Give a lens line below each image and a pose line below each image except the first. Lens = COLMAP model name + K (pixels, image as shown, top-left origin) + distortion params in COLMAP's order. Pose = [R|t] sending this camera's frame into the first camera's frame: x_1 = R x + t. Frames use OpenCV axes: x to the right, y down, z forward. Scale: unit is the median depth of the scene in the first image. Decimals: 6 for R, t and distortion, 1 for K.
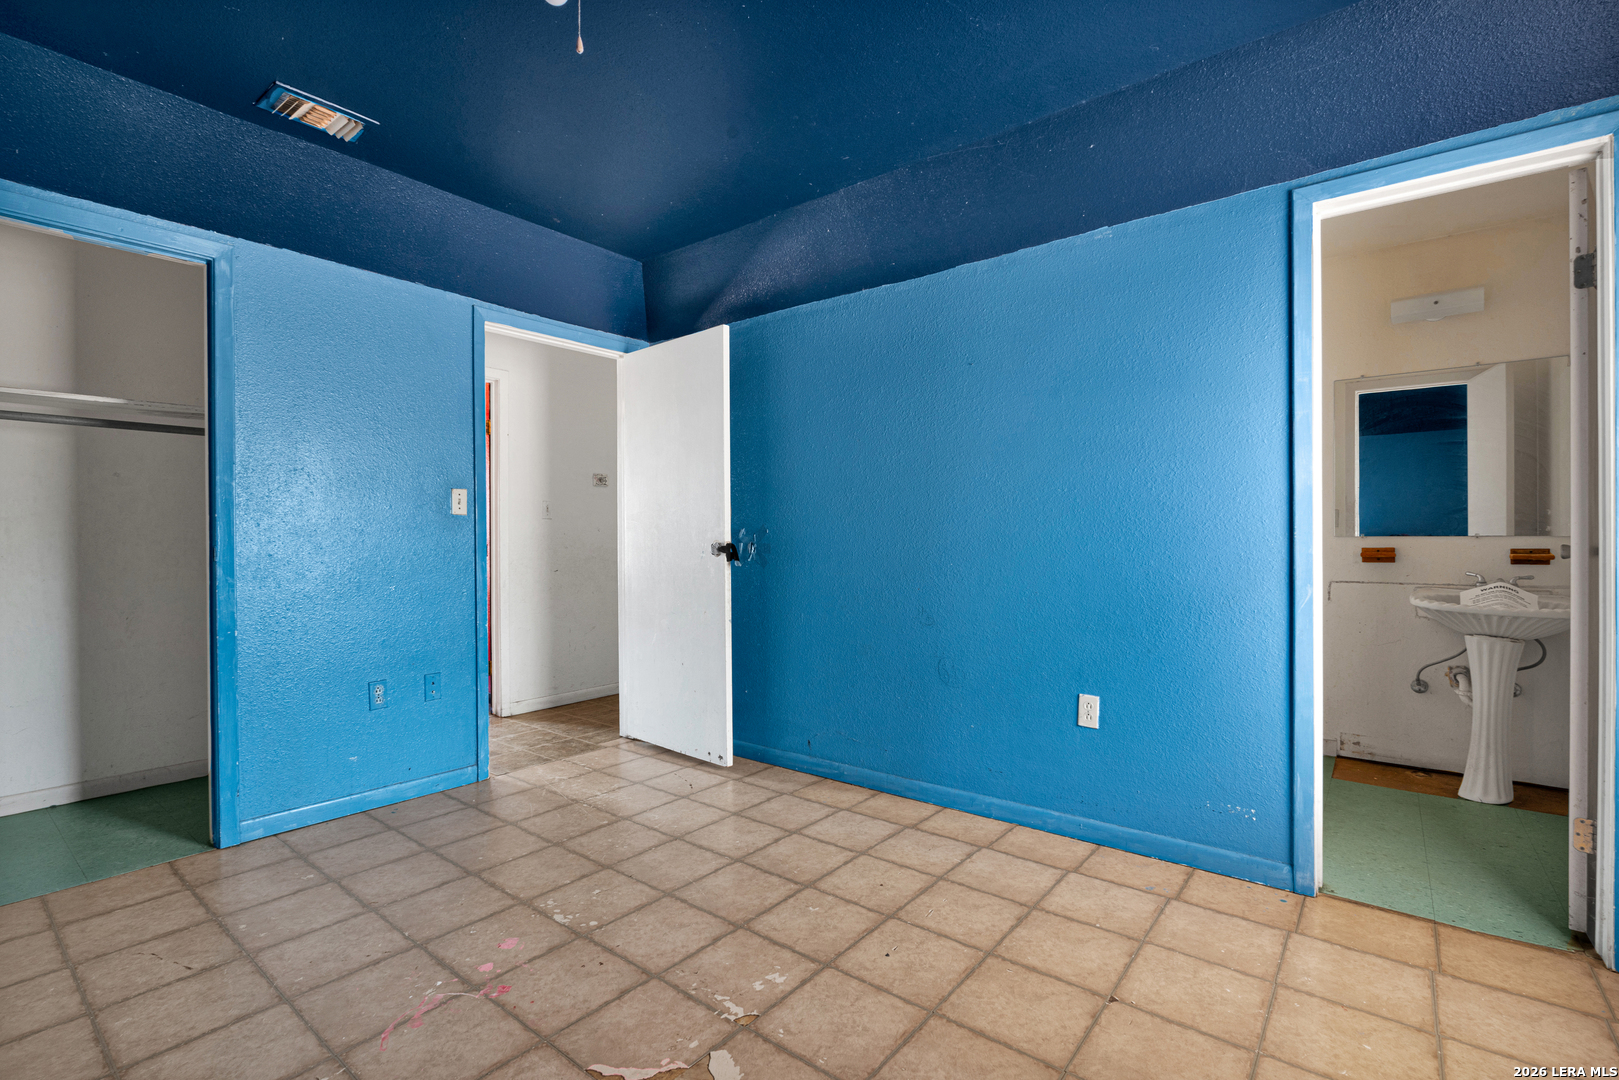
lens RADIAL K [[737.2, 0, 819.0], [0, 737.2, 545.4], [0, 0, 1]] dist [-0.023911, 0.000265]
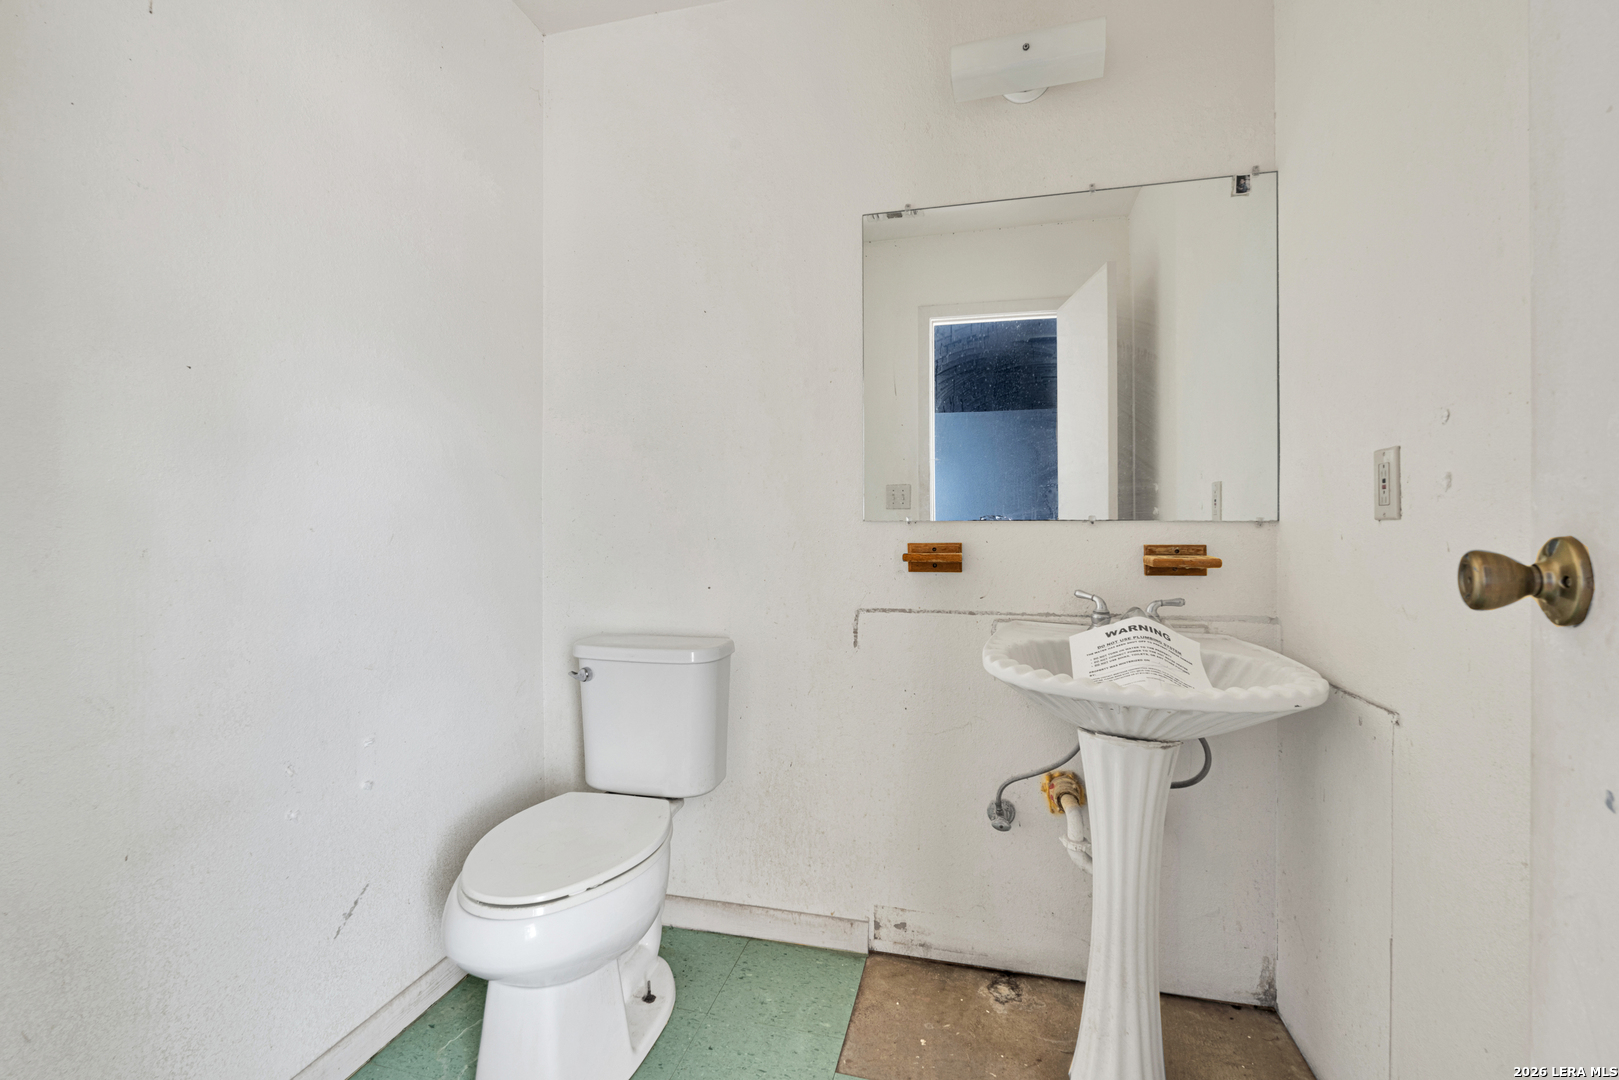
lens RADIAL K [[737.2, 0, 796.4], [0, 737.2, 528.3], [0, 0, 1]] dist [-0.023911, 0.000265]
pose [[0.916883, -0.002252, 0.399150, 0.511519], [0.003052, 0.999994, -0.001369, -0.007798], [-0.399145, 0.002473, 0.916884, 0.608244]]
